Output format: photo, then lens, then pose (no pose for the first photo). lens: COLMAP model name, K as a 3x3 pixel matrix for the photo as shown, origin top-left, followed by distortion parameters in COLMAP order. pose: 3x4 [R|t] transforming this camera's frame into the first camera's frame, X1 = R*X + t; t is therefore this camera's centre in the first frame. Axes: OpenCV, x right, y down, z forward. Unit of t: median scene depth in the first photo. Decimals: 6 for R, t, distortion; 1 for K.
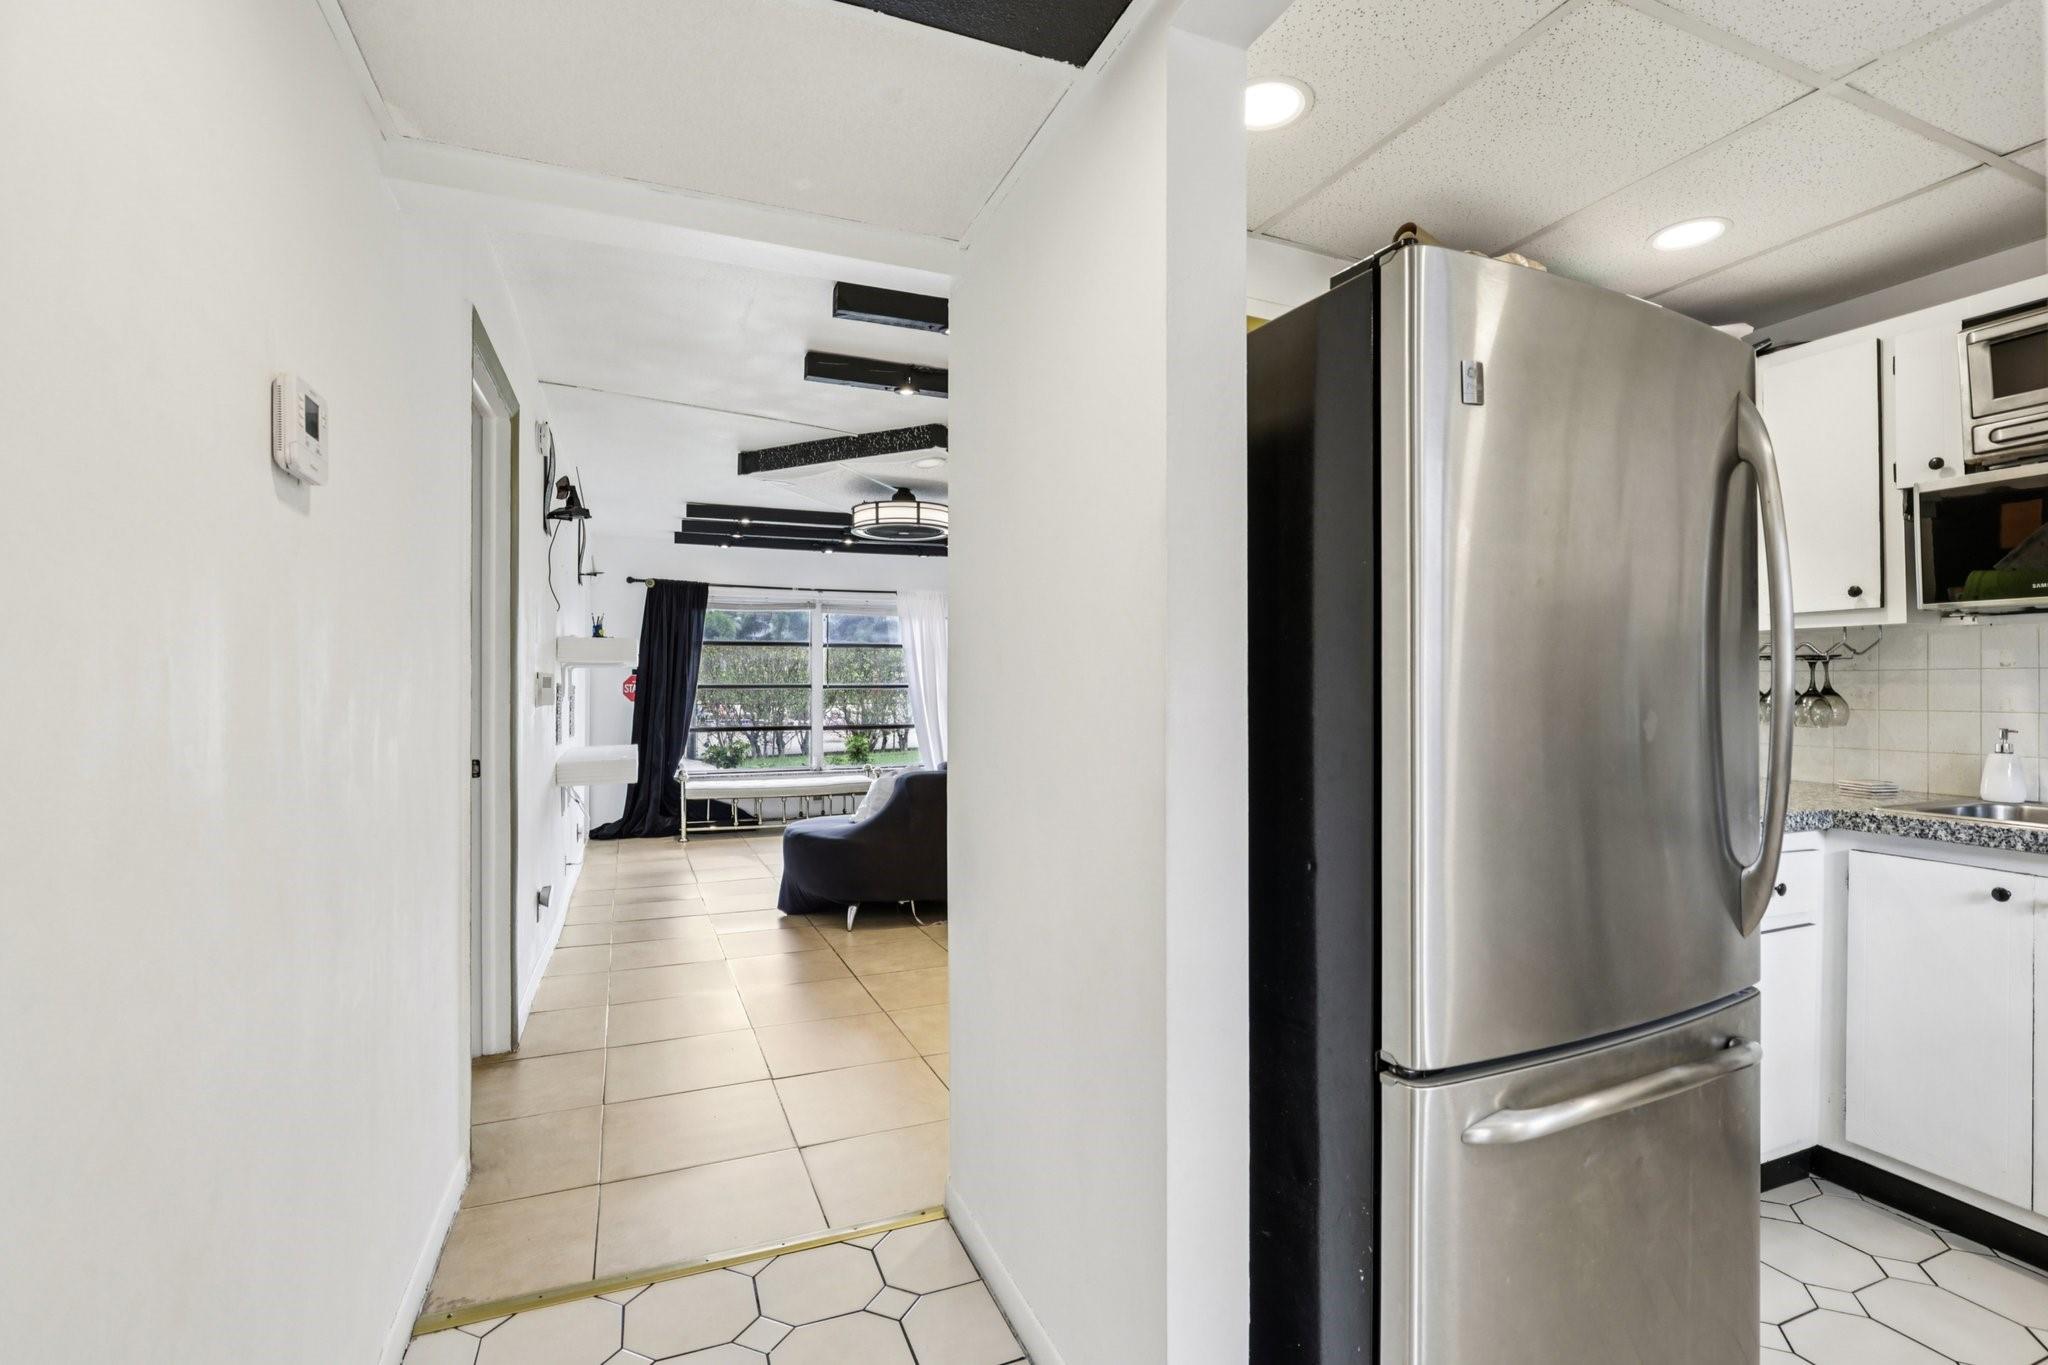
lens RADIAL K [[953.9, 0, 1028.7], [0, 953.9, 679.9], [0, 0, 1]] dist [-0.033816, 0.011538]
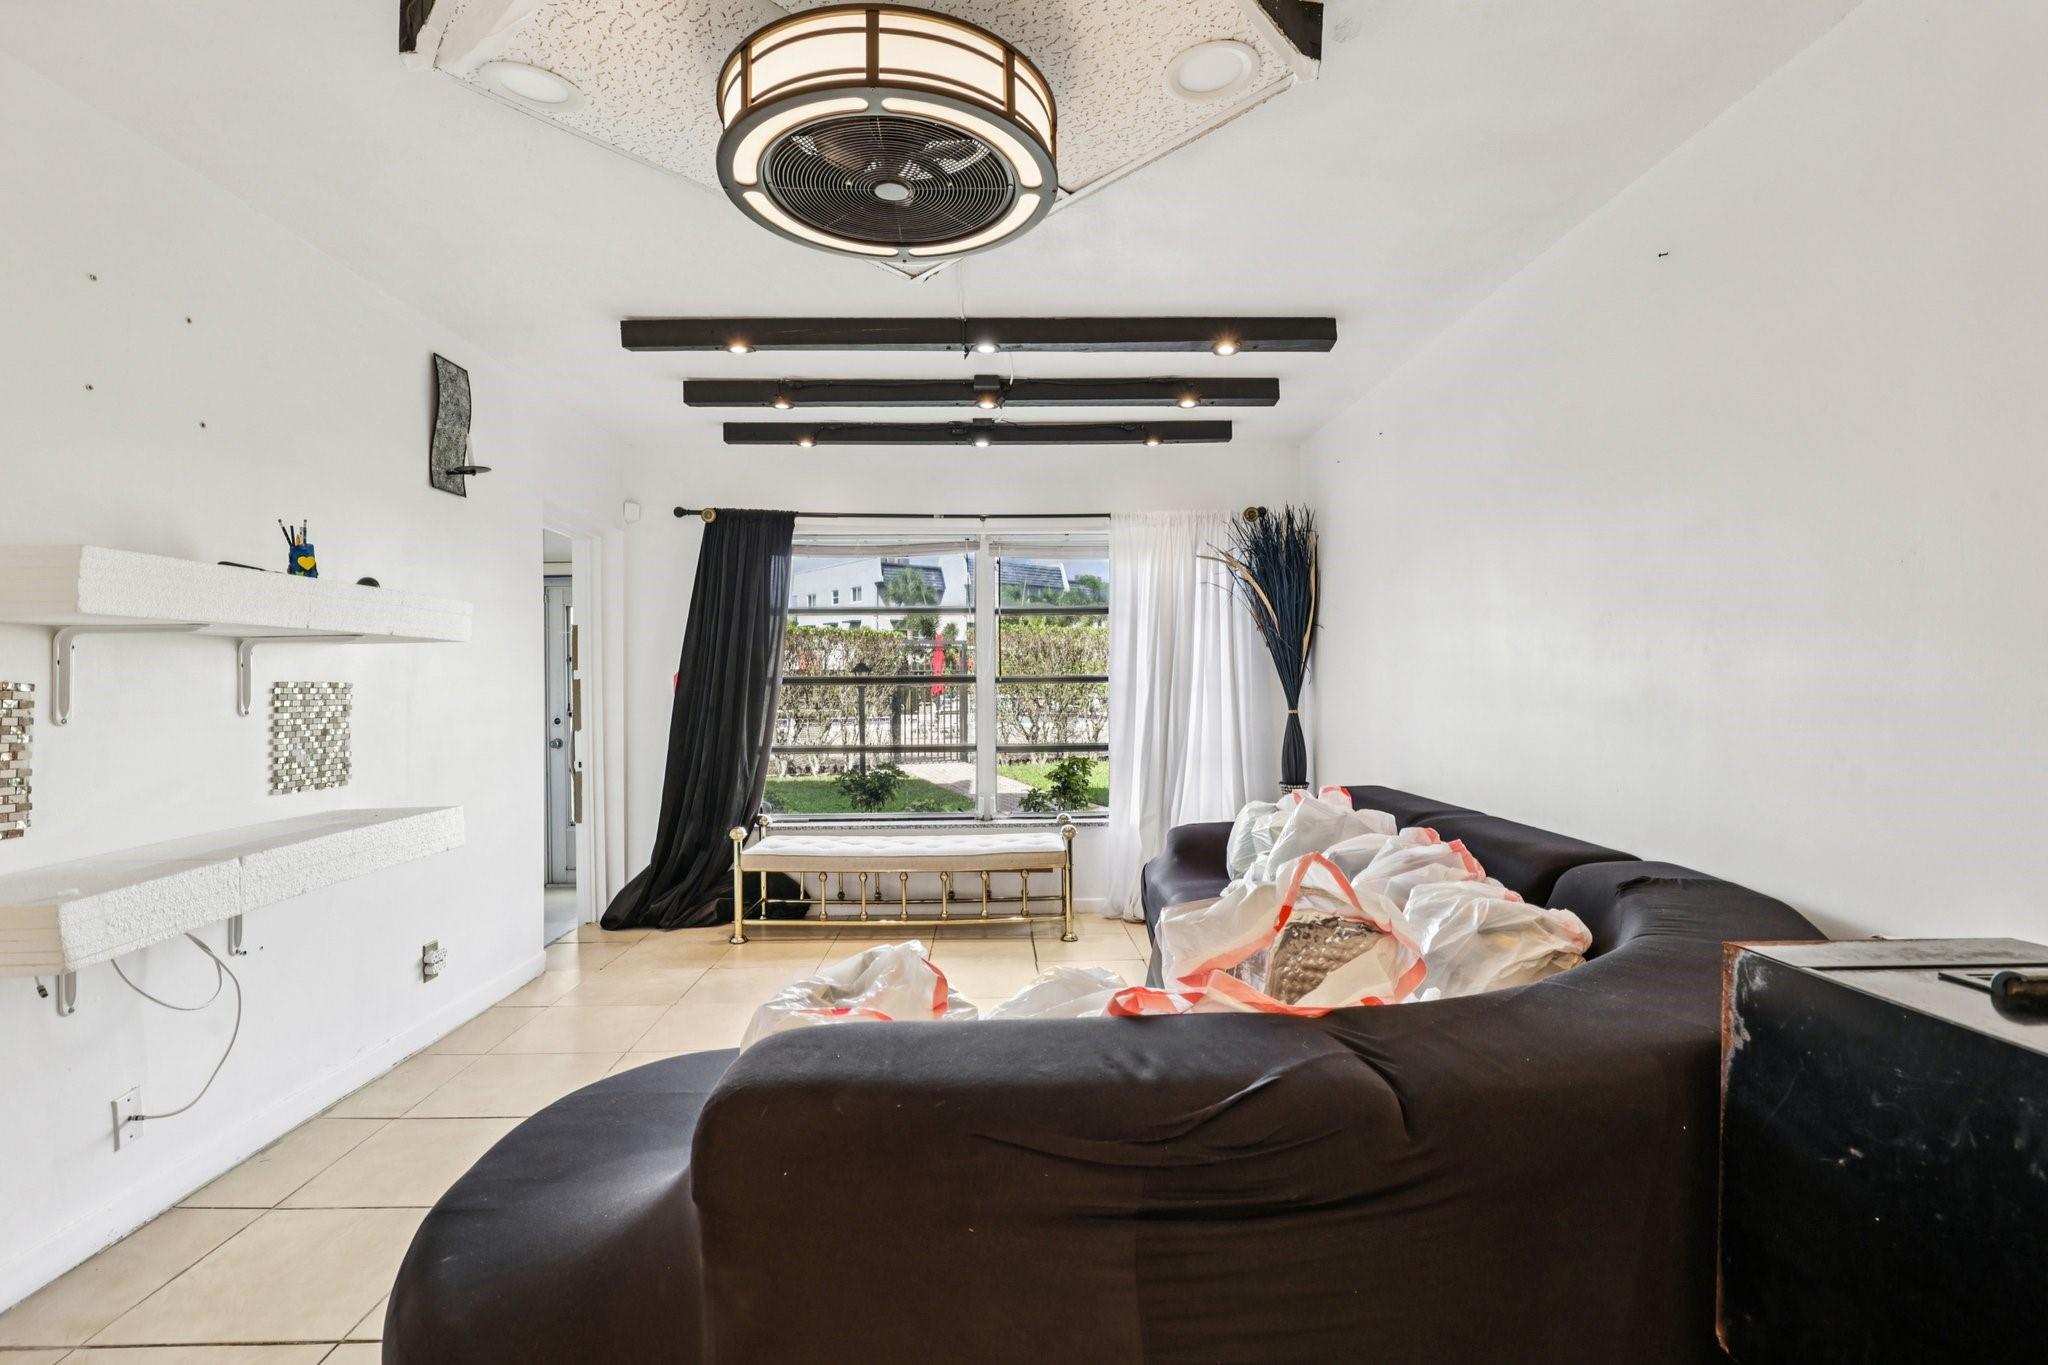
lens RADIAL K [[939.3, 0, 1033.0], [0, 939.3, 681.3], [0, 0, 1]] dist [-0.030749, 0.005676]
pose [[0.939045, -0.003252, -0.343778, 0.012346], [0.007007, 0.999929, 0.009681, 0.002639], [0.343722, -0.011500, 0.939001, 0.506562]]
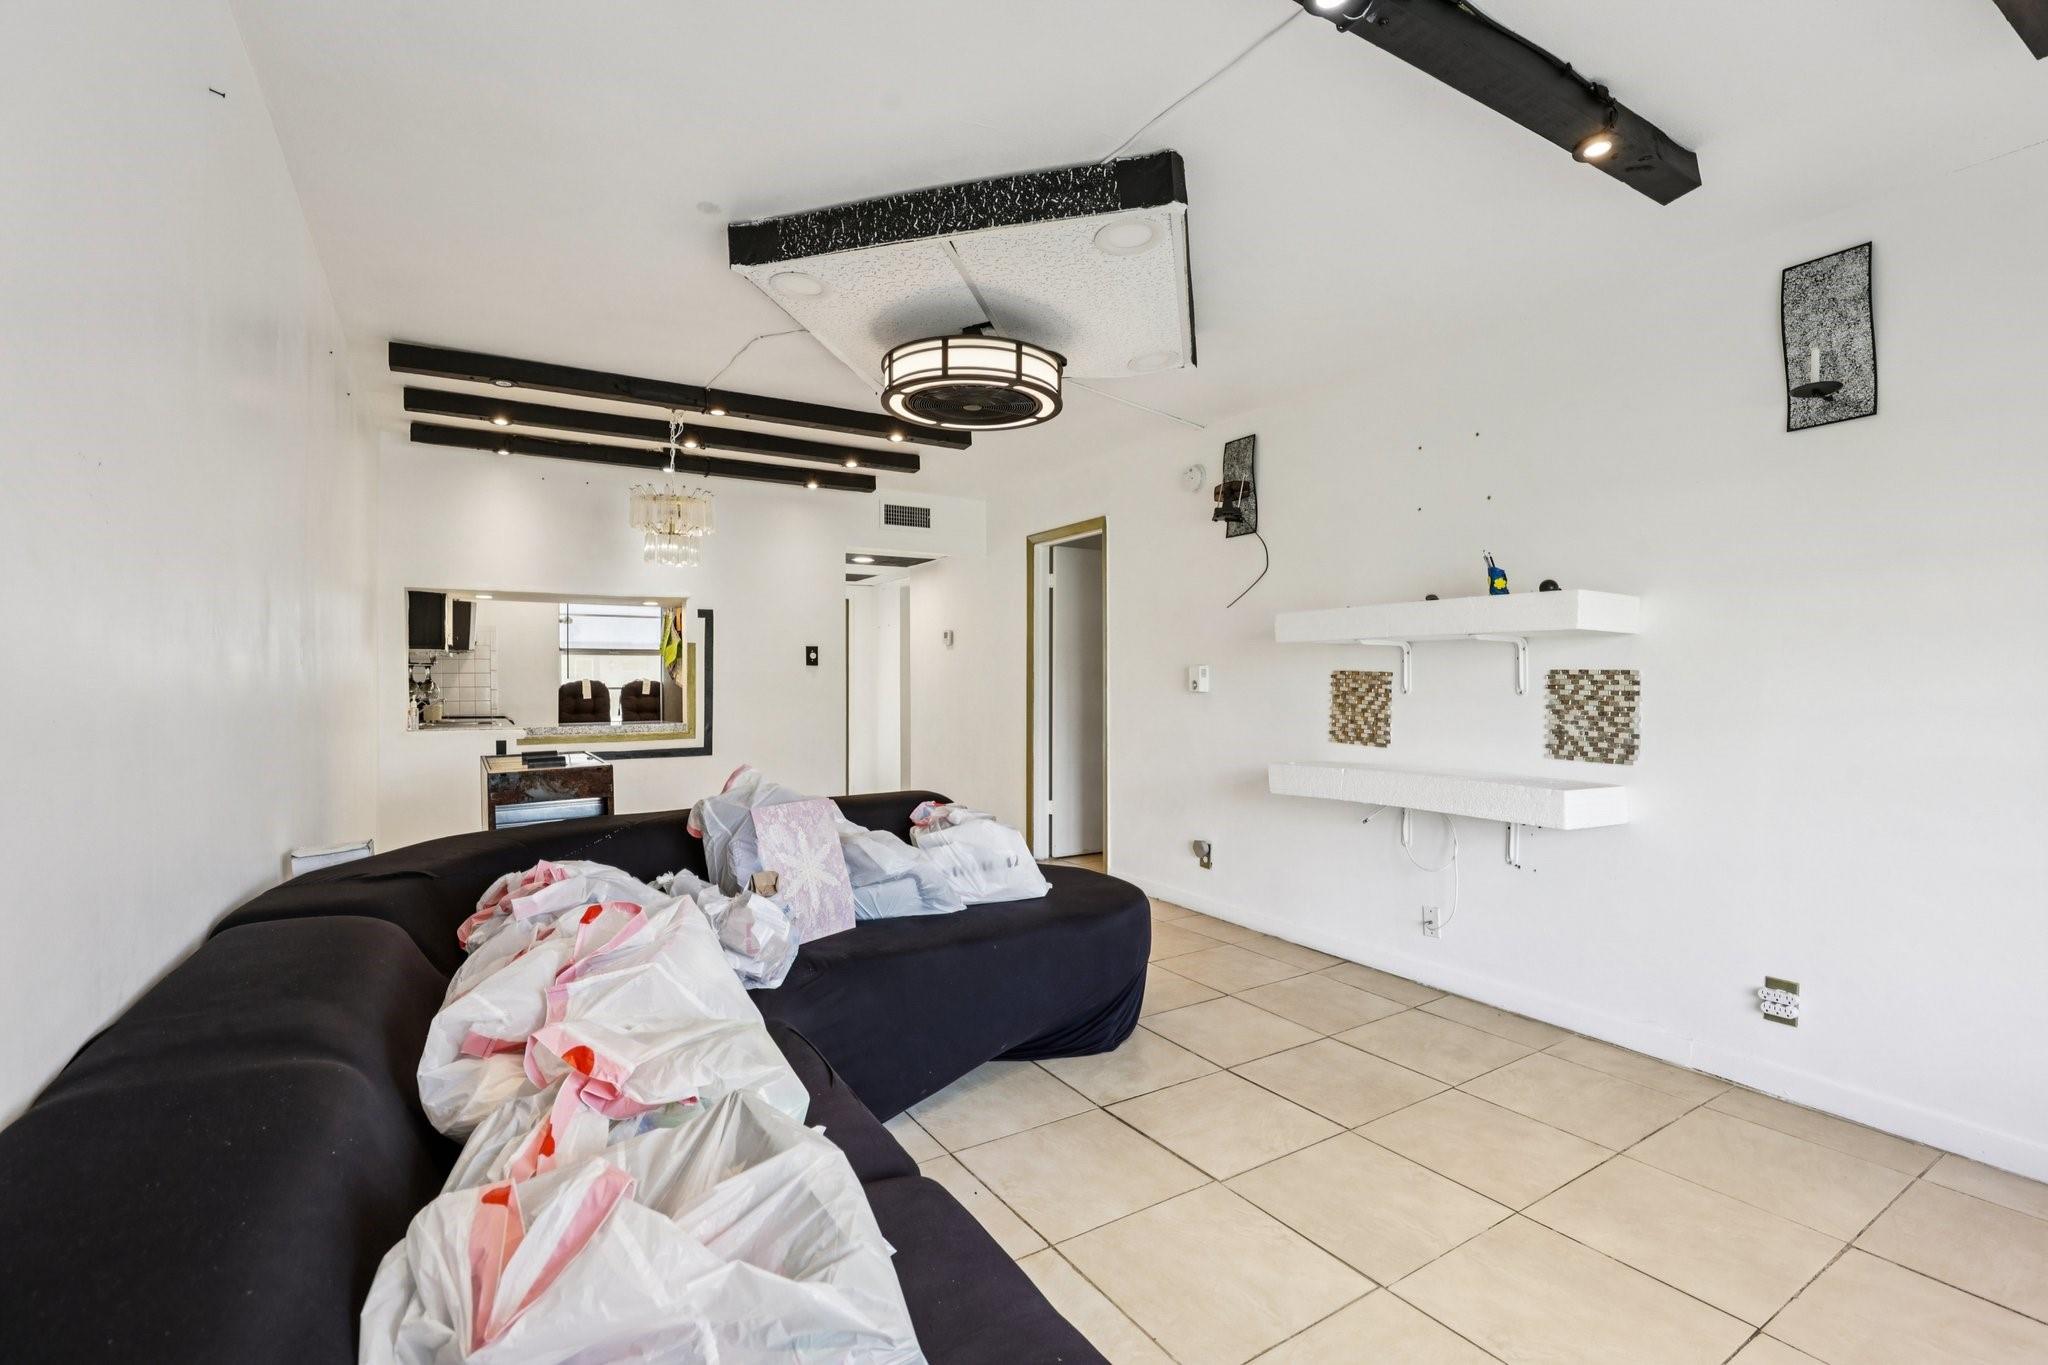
lens RADIAL K [[934.6, 0, 1041.5], [0, 934.6, 695.3], [0, 0, 1]] dist [-0.028151, -0.000229]
pose [[-0.986089, 0.006971, -0.166070, -0.053905], [0.005590, 0.999946, 0.008781, 0.010401], [0.166122, 0.007730, -0.986075, 1.090728]]
